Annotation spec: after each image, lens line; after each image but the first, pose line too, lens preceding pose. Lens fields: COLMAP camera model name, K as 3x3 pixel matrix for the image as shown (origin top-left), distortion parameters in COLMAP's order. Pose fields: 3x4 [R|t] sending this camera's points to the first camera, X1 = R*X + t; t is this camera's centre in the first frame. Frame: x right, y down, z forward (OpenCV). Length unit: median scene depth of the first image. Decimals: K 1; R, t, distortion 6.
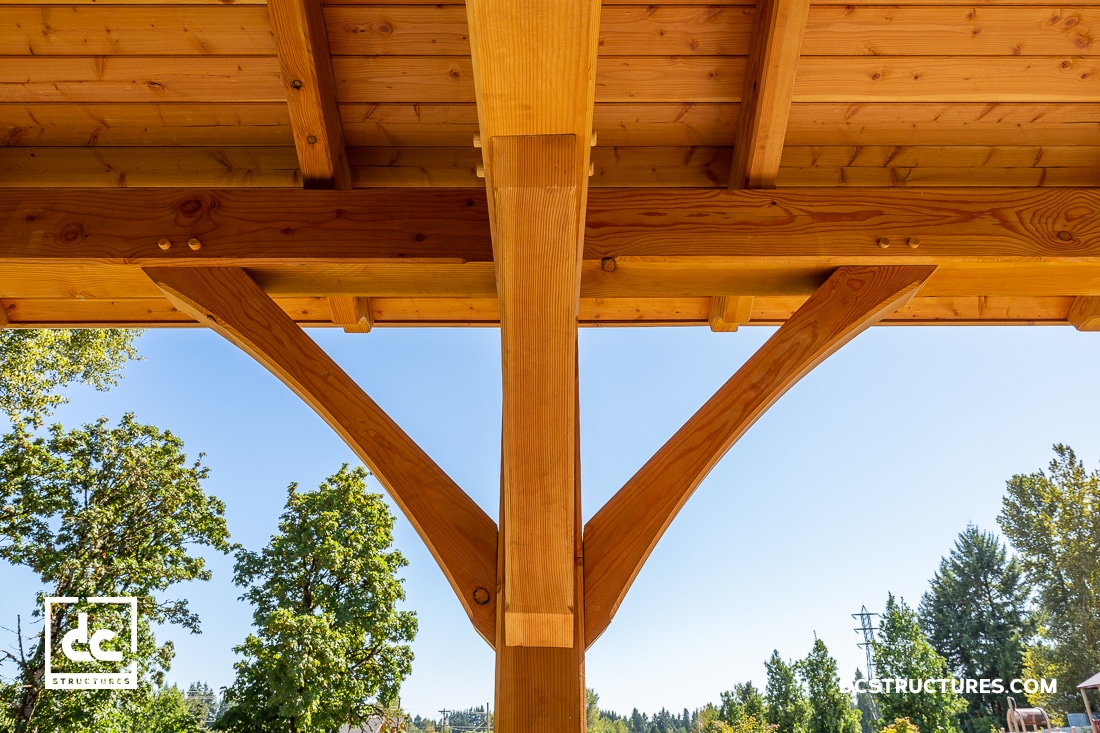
lens RADIAL K [[765.5, 0, 547.6], [0, 765.5, 363.8], [0, 0, 1]] dist [-0.002612, -0.002291]
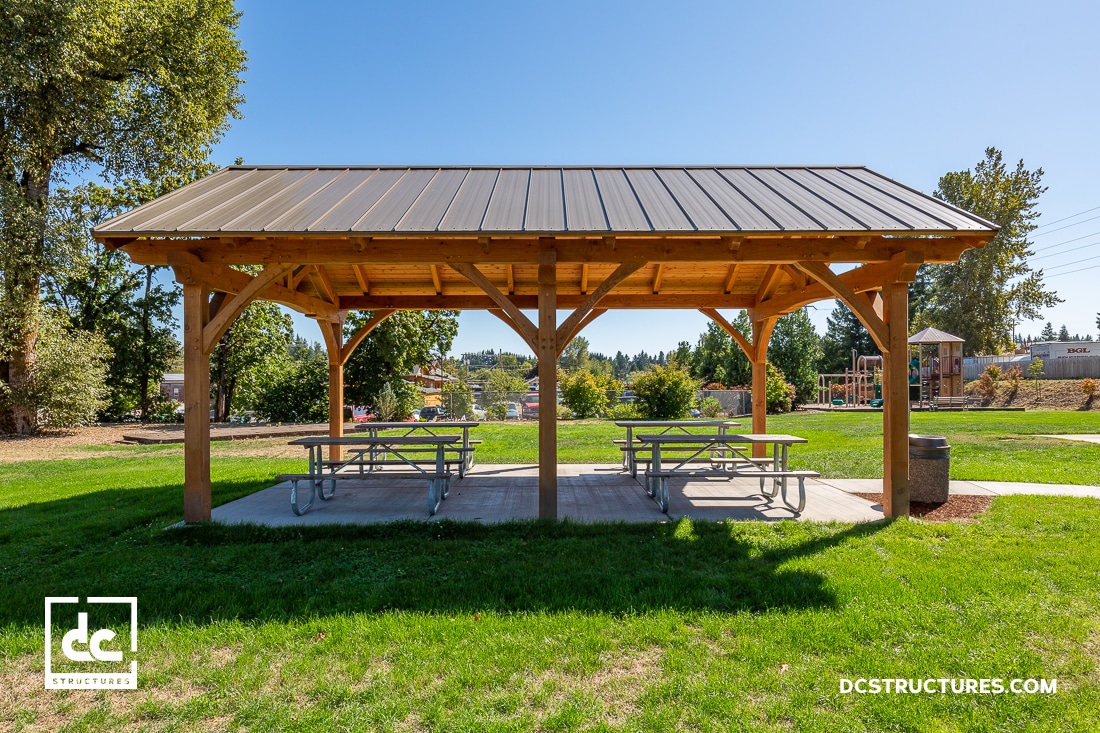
lens RADIAL K [[710.2, 0, 545.9], [0, 710.2, 378.7], [0, 0, 1]] dist [0.007315, 0.001997]
pose [[0.999997, 0.002274, -0.000339, -0.000556], [-0.001884, 0.894878, 0.446307, -0.063154], [0.001318, -0.446305, 0.894880, -0.128800]]
